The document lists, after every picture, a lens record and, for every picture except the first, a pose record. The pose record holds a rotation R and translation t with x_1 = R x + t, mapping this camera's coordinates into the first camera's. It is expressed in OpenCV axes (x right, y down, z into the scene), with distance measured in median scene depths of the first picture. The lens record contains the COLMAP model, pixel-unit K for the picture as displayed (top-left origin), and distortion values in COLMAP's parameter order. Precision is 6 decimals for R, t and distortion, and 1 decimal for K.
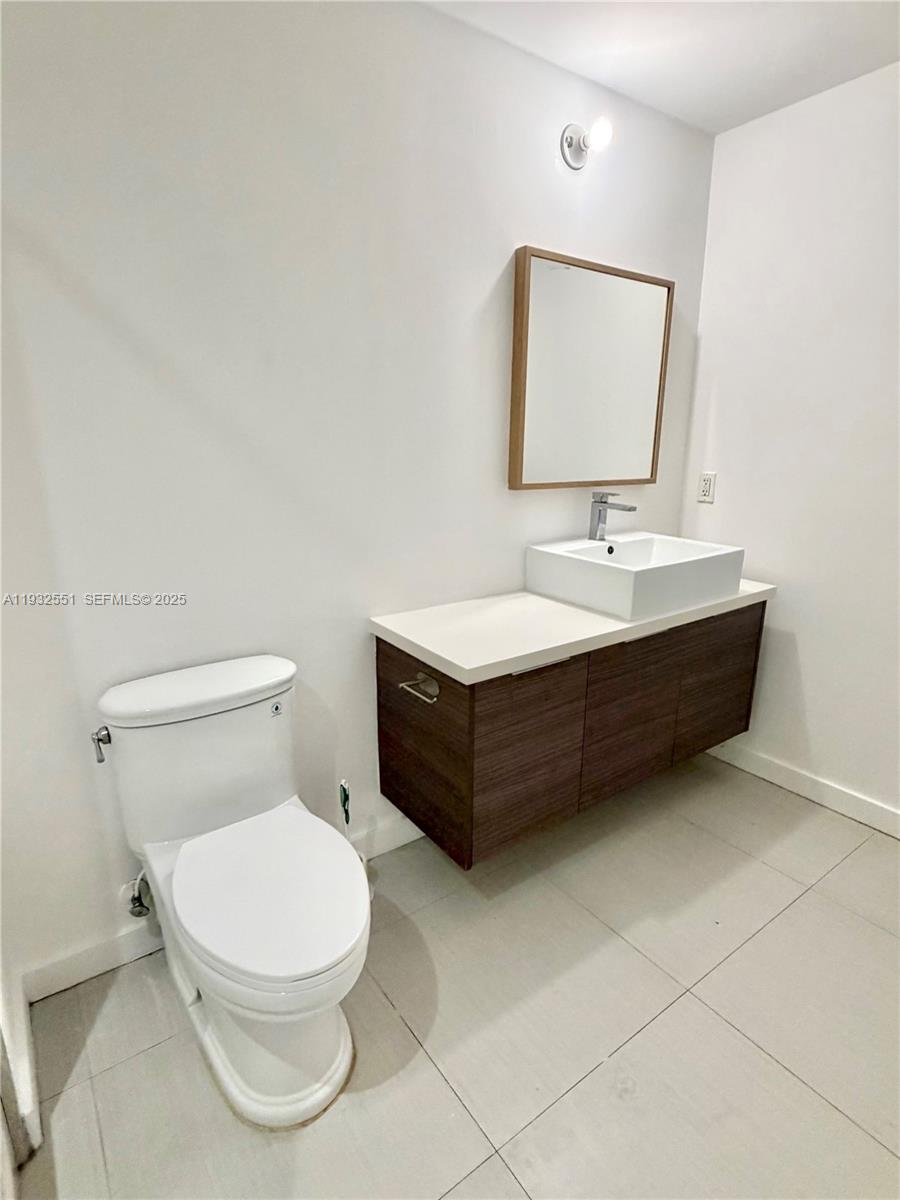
lens RADIAL K [[629.4, 0, 450.8], [0, 629.4, 599.2], [0, 0, 1]] dist [-0.002230, -0.000004]
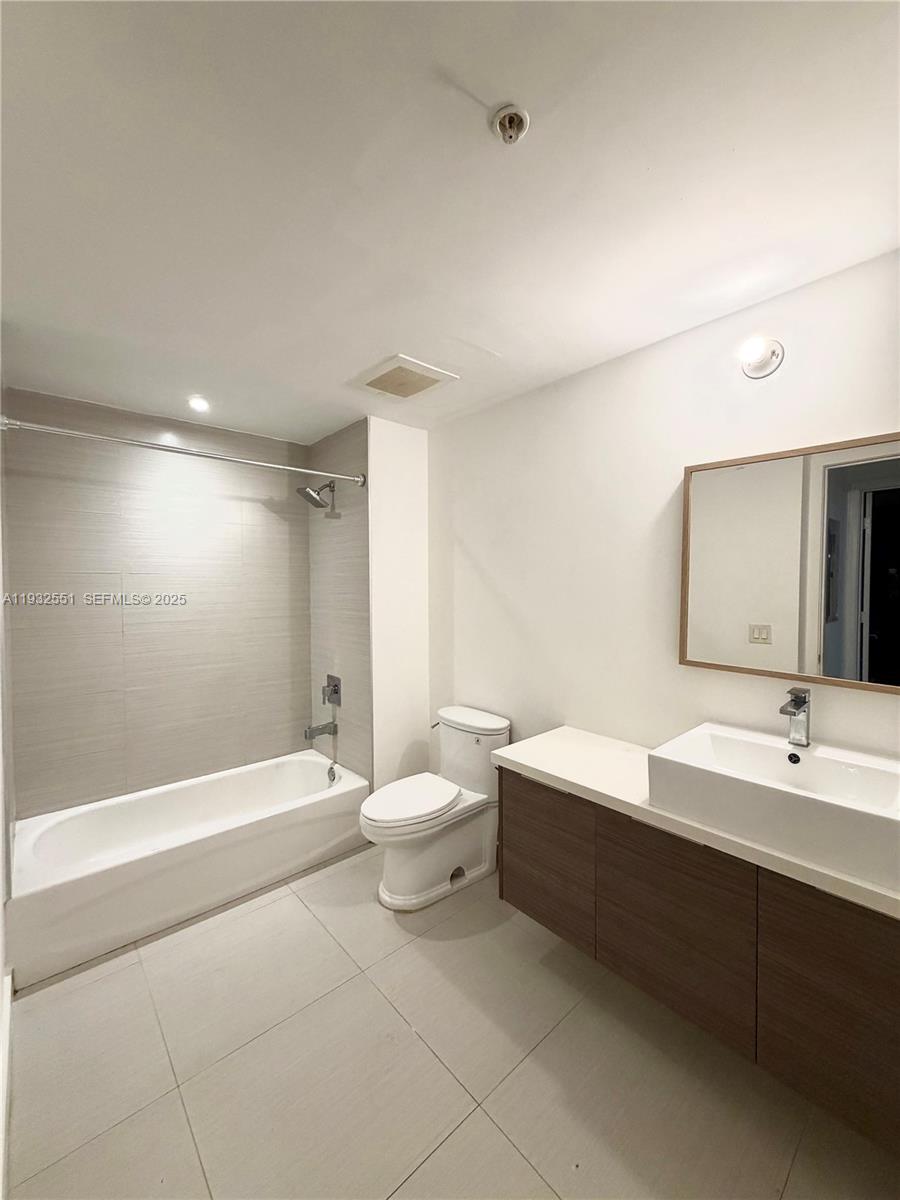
lens RADIAL K [[478.6, 0, 450.2], [0, 478.6, 598.7], [0, 0, 1]] dist [-0.001003, -0.000061]
pose [[0.101114, 0.030395, -0.994410, 1.026126], [-0.255149, 0.966895, 0.003610, -0.208363], [0.961600, 0.253358, 0.105522, 0.541835]]
